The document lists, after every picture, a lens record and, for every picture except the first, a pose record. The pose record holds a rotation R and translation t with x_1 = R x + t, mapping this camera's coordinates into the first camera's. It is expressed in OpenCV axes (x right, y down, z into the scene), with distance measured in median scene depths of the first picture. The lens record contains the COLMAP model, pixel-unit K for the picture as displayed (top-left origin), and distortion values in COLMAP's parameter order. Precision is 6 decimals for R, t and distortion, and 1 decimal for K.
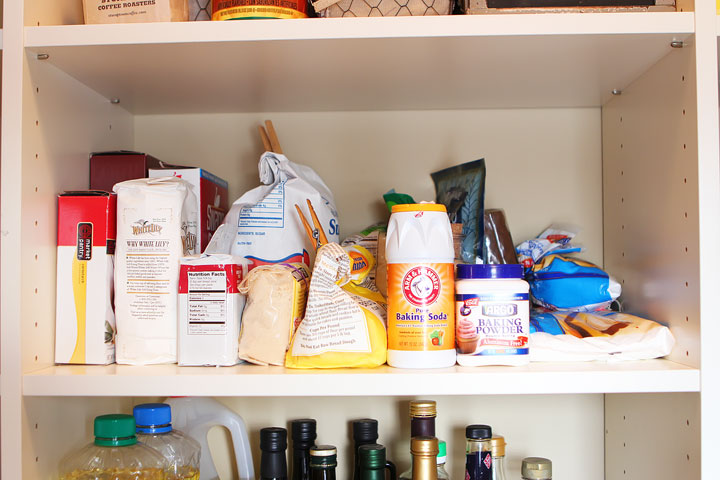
lens RADIAL K [[938.0, 0, 360.0], [0, 938.0, 240.0], [0, 0, 1]] dist [-0.077183, 0.034562]
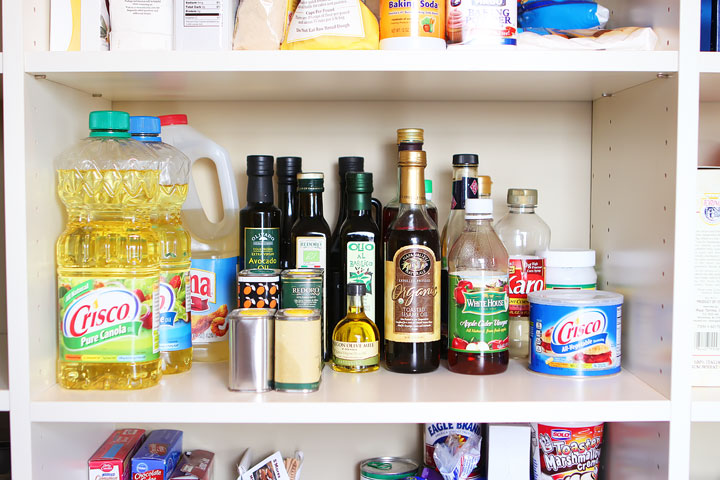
lens RADIAL K [[1117.6, 0, 360.0], [0, 1117.6, 240.0], [0, 0, 1]] dist [-0.071028, 0.055962]
pose [[0.999252, 0.006927, 0.038033, -0.036116], [-0.010033, 0.996574, 0.082100, 0.227063], [-0.037334, -0.082420, 0.995898, -0.229597]]
